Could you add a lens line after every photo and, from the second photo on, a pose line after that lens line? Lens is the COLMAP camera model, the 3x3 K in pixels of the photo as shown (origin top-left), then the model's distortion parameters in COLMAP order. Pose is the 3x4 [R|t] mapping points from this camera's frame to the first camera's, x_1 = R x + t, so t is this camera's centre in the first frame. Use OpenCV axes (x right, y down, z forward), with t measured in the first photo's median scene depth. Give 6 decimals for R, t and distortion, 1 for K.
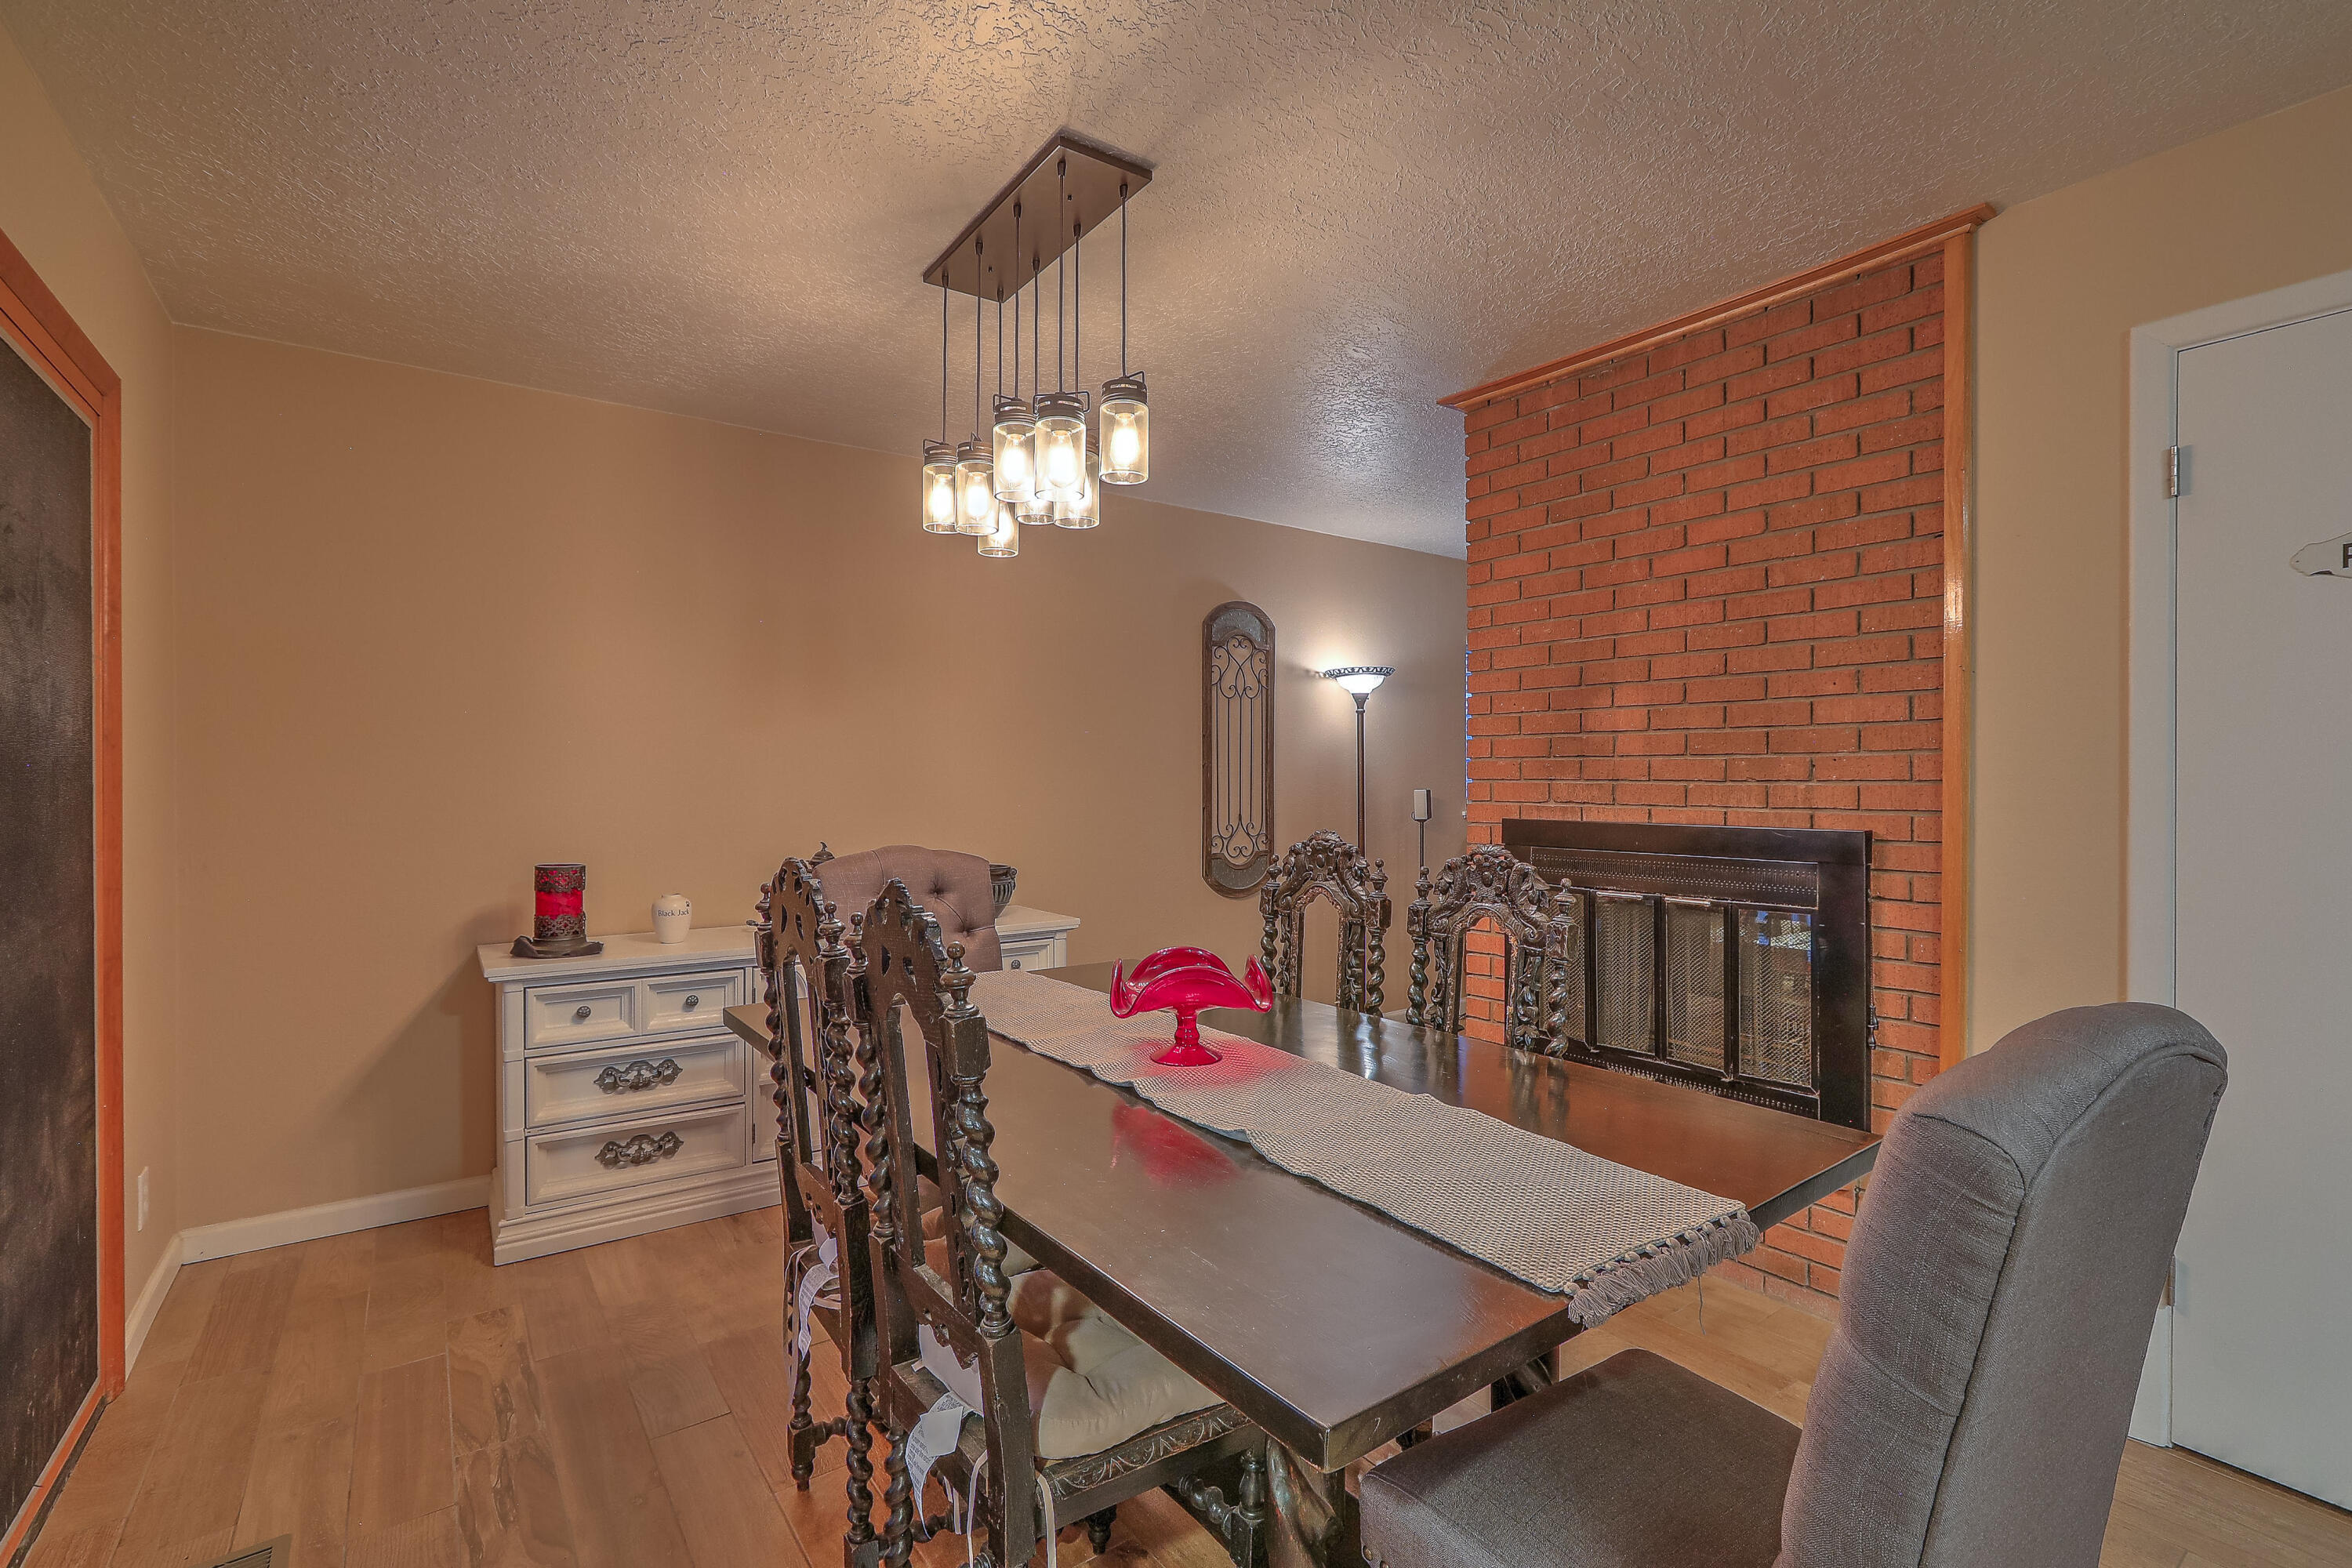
lens RADIAL K [[1073.3, 0, 1176.0], [0, 1073.3, 784.0], [0, 0, 1]] dist [-0.114230, 0.082040]
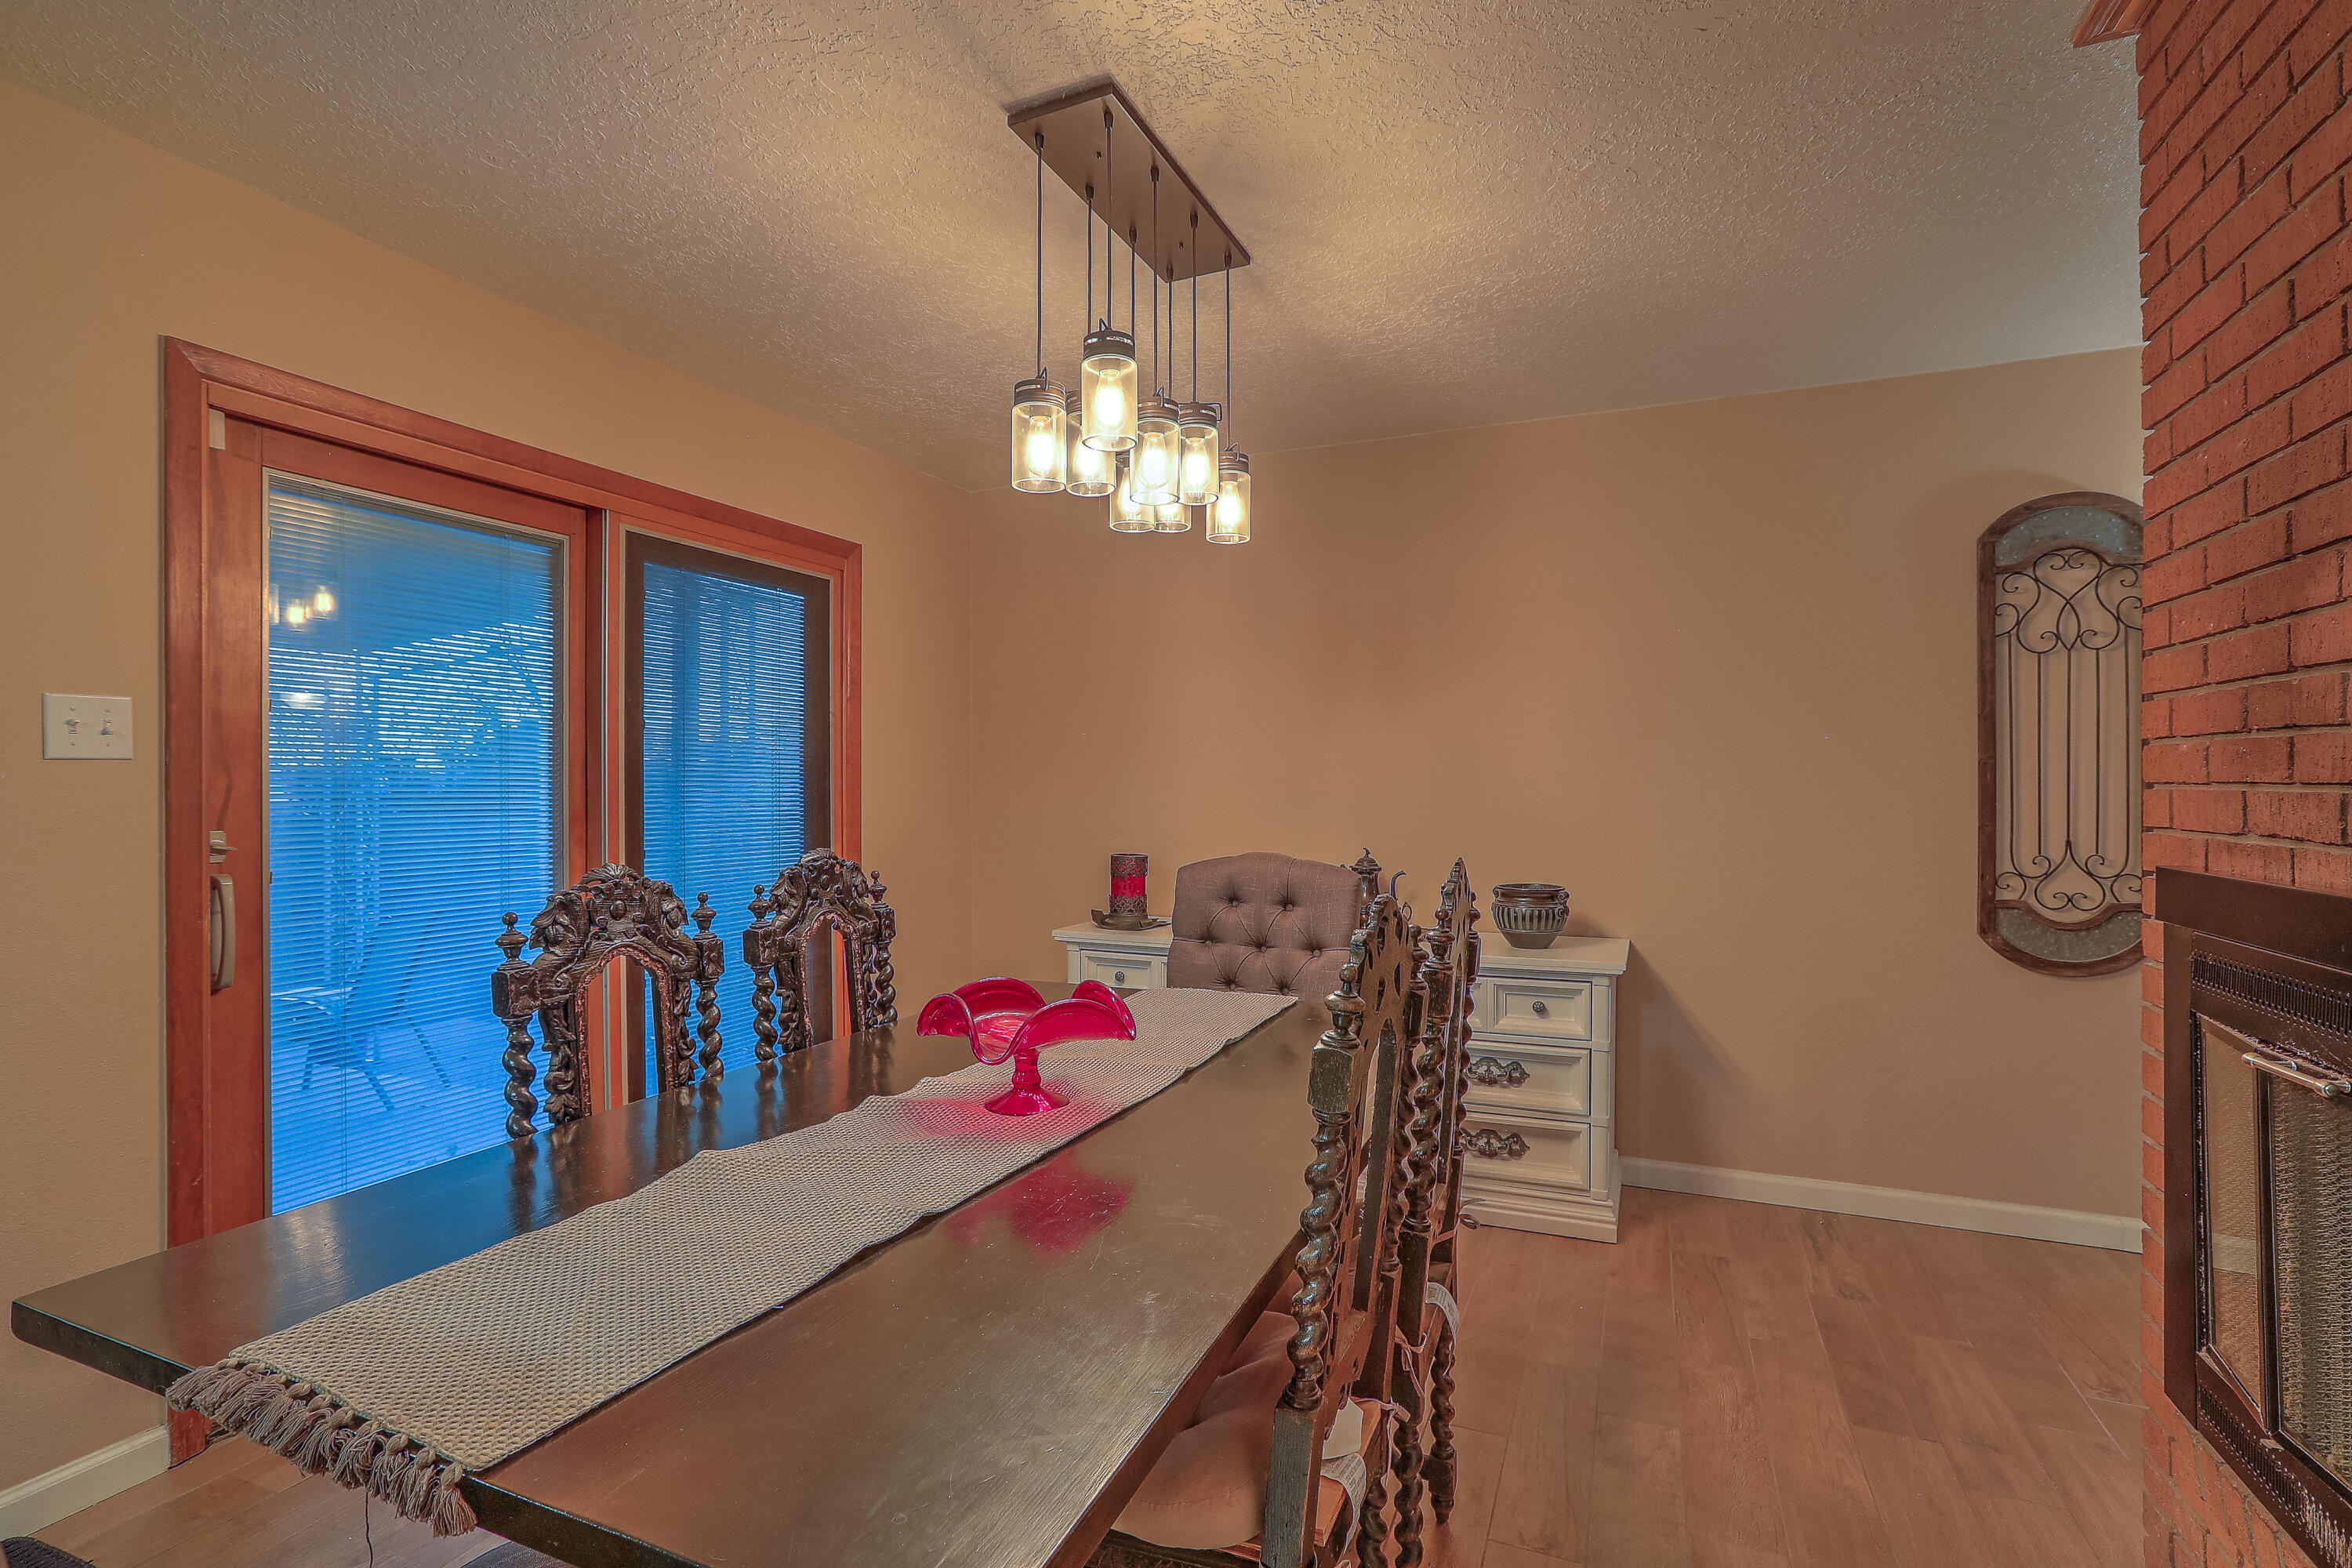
lens RADIAL K [[1074.9, 0, 1154.8], [0, 1074.9, 783.8], [0, 0, 1]] dist [-0.044861, 0.025868]
pose [[0.514532, -0.001548, -0.857470, 0.313101], [-0.001562, 0.999995, -0.002743, -0.001517], [0.857470, 0.002751, 0.514527, 0.244337]]
